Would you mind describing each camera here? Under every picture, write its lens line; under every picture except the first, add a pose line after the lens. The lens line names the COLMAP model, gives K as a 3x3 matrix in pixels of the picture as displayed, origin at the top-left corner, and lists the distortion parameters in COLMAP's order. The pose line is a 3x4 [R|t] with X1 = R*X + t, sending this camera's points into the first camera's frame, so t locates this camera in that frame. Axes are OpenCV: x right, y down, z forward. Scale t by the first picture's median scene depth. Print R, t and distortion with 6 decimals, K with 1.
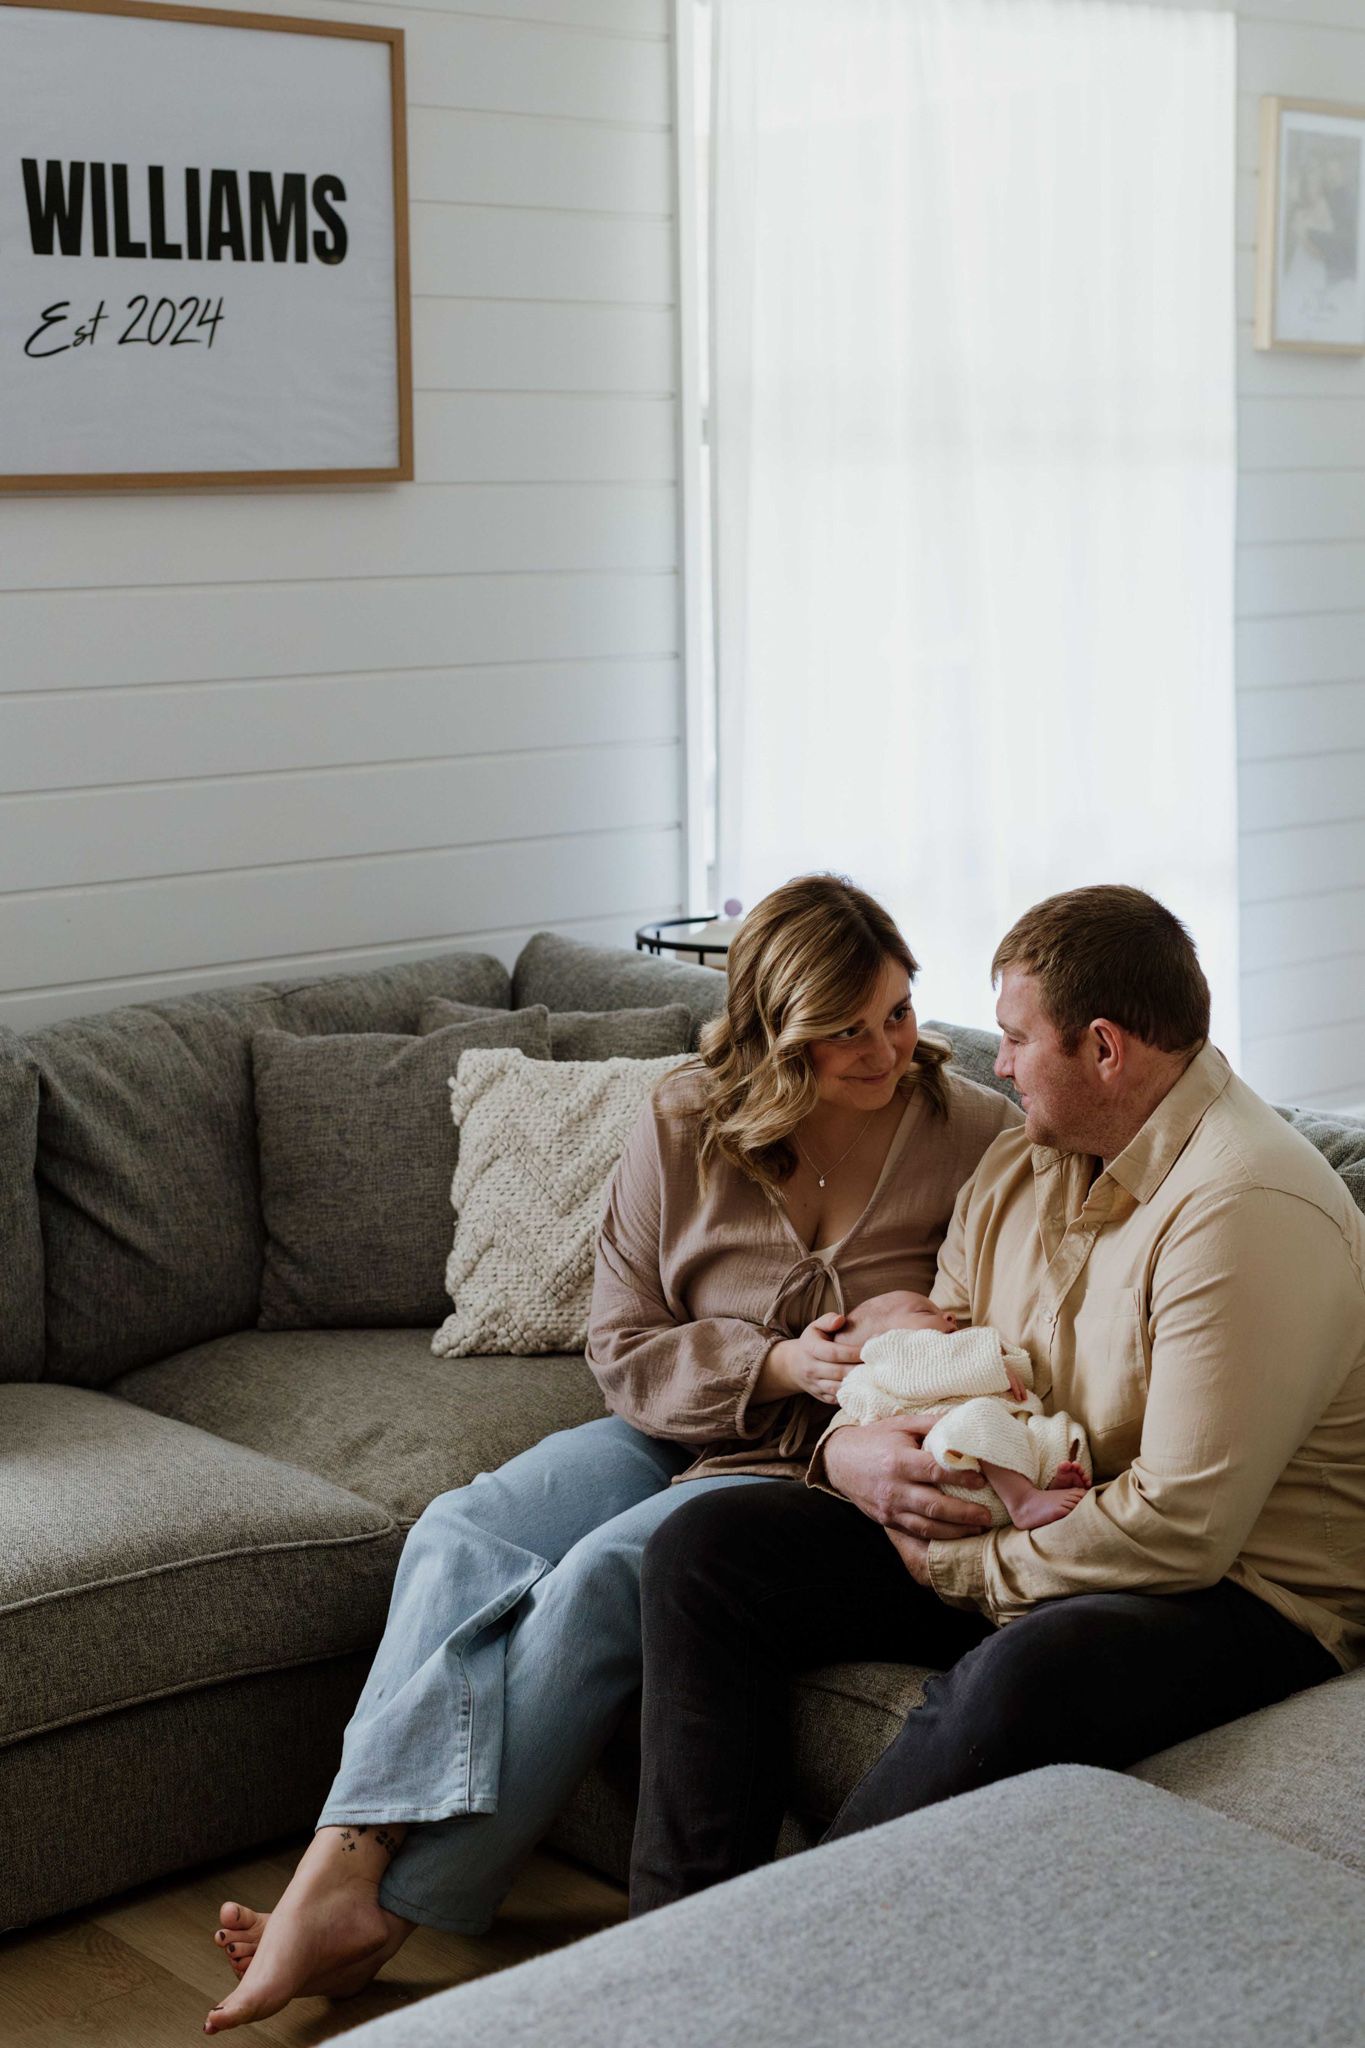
lens RADIAL K [[3347.5, 0, 682.5], [0, 3347.5, 1024.0], [0, 0, 1]] dist [0.010122, -0.102051]
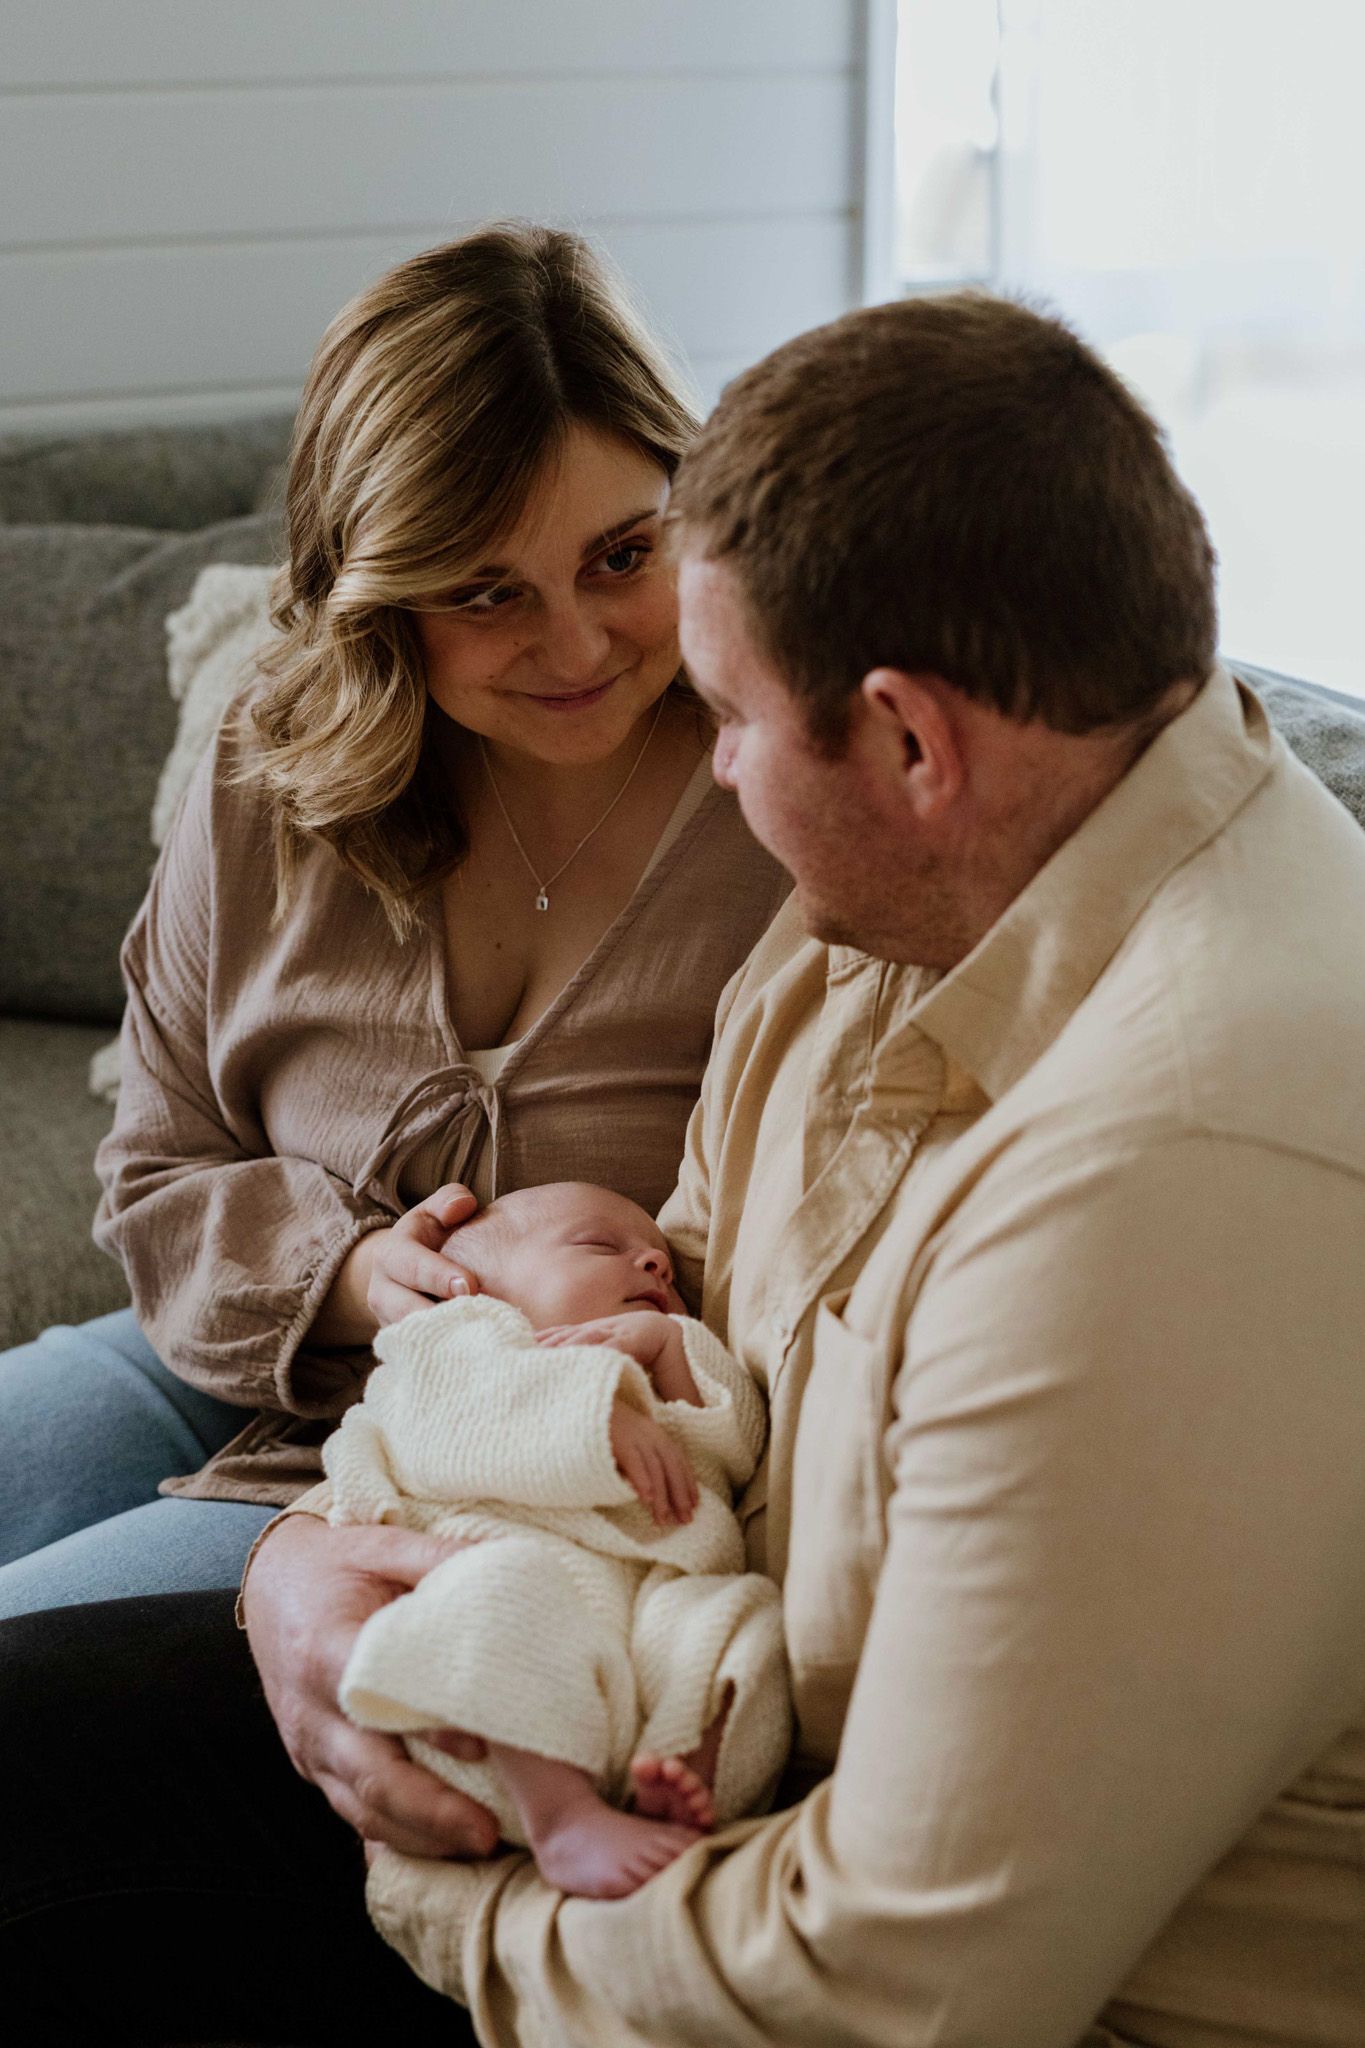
lens RADIAL K [[2879.7, 0, 694.3], [0, 2879.7, 1131.4], [0, 0, 1]] dist [0.010730, -0.015774]
pose [[0.963395, 0.107068, -0.245779, 0.172131], [-0.052071, 0.974059, 0.220222, -0.012961], [0.262982, -0.199363, 0.943978, 0.620938]]
